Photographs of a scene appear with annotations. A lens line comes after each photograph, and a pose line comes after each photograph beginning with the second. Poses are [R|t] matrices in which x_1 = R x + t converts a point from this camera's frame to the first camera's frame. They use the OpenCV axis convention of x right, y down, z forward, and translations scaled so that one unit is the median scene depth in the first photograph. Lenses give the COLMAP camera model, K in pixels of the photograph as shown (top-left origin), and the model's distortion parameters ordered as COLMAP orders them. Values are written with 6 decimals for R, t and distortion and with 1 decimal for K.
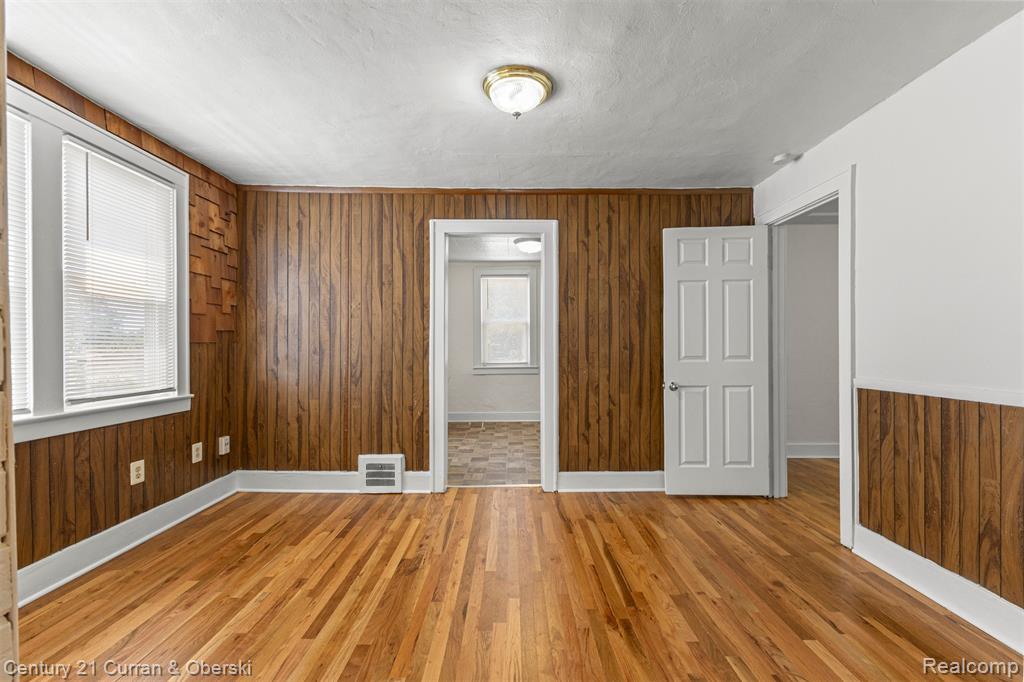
lens RADIAL K [[440.2, 0, 515.2], [0, 440.2, 346.8], [0, 0, 1]] dist [-0.001308, 0.001443]
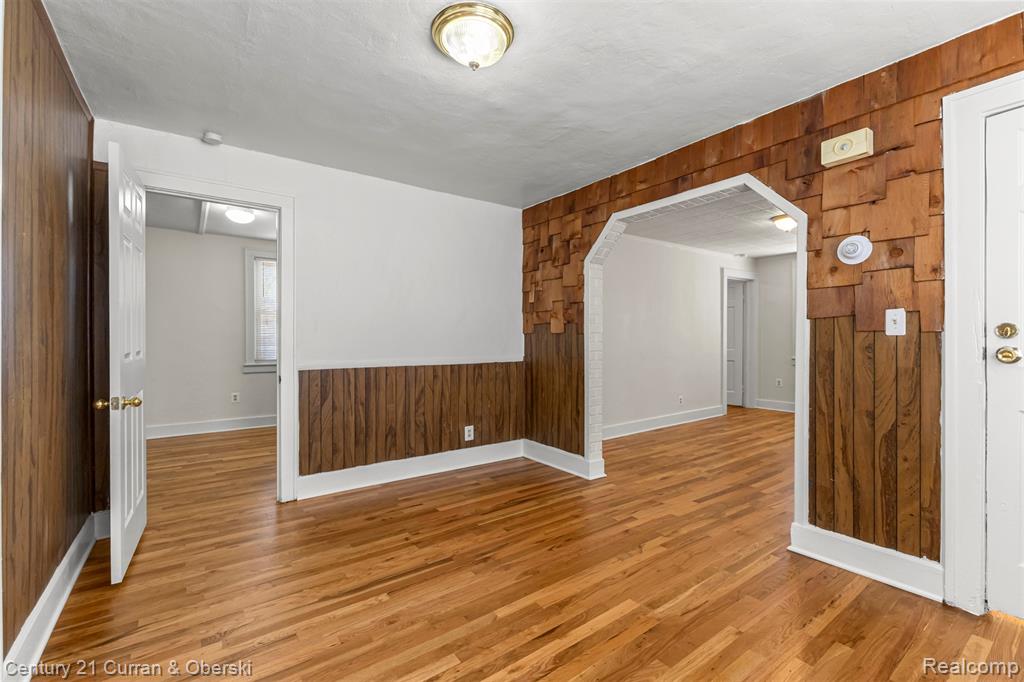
lens RADIAL K [[440.2, 0, 512.6], [0, 440.2, 334.3], [0, 0, 1]] dist [-0.001308, 0.001443]
pose [[-0.579518, 0.011240, 0.814882, -0.445229], [0.003340, 0.999929, -0.011417, 0.003480], [-0.814953, -0.003895, -0.579514, 0.872852]]
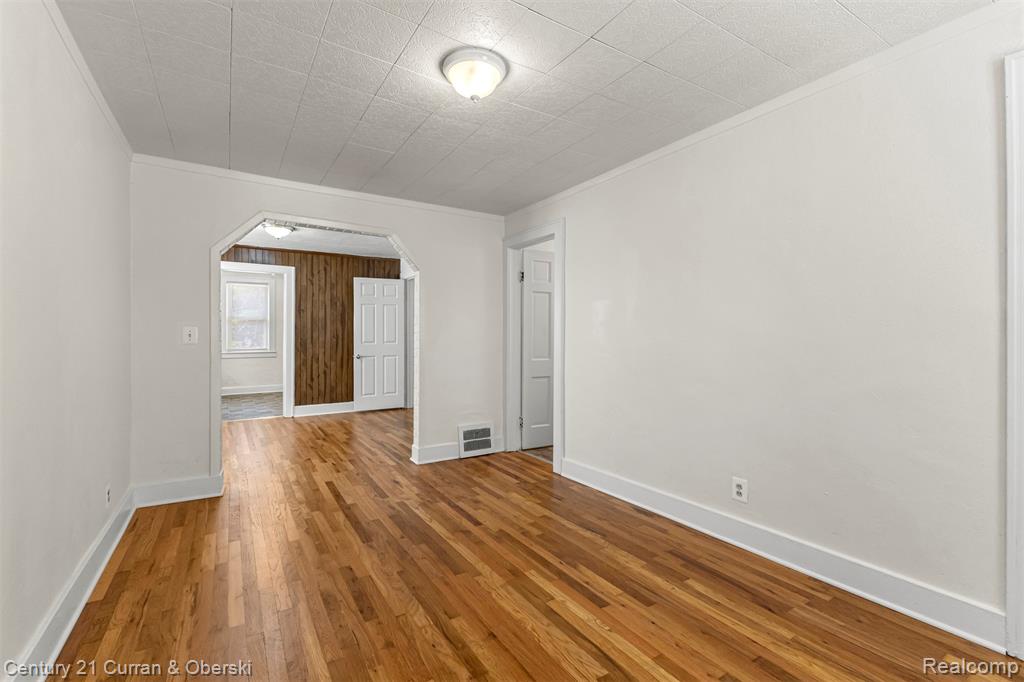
lens RADIAL K [[440.2, 0, 507.8], [0, 440.2, 330.9], [0, 0, 1]] dist [-0.001308, 0.001443]
pose [[0.845675, 0.007774, 0.533641, -0.128384], [-0.000448, 0.999904, -0.013857, 0.000685], [-0.533698, 0.011479, 0.845597, -1.008399]]
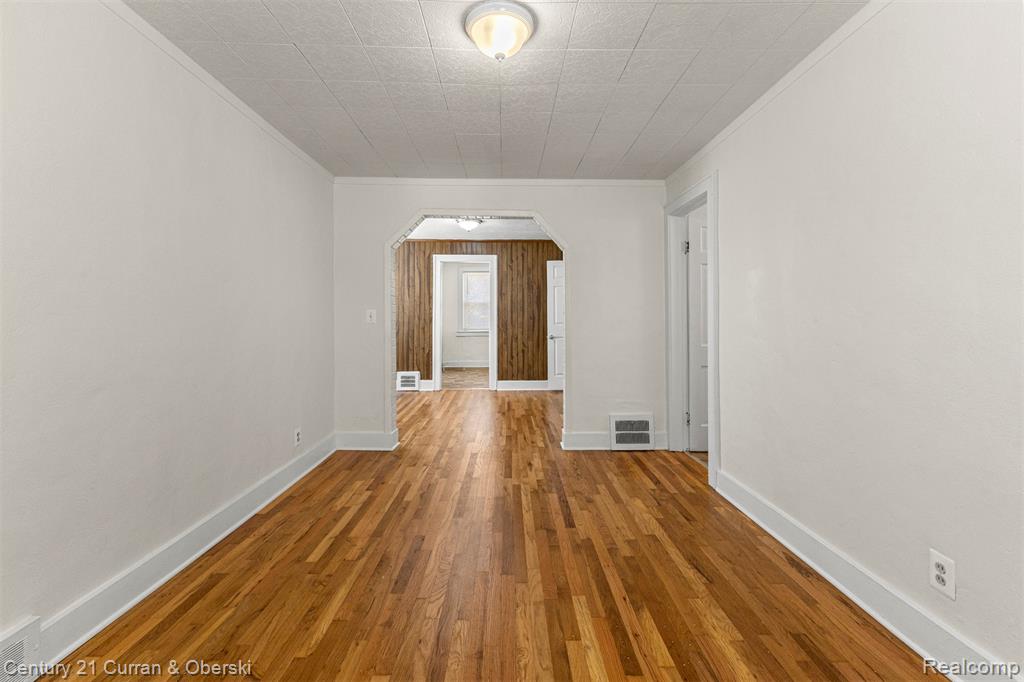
lens RADIAL K [[440.2, 0, 518.6], [0, 440.2, 308.4], [0, 0, 1]] dist [-0.001308, 0.001443]
pose [[0.999612, 0.002044, 0.027782, 0.141140], [-0.001421, 0.999747, -0.022429, 0.001608], [-0.027821, 0.022381, 0.999362, -1.022572]]
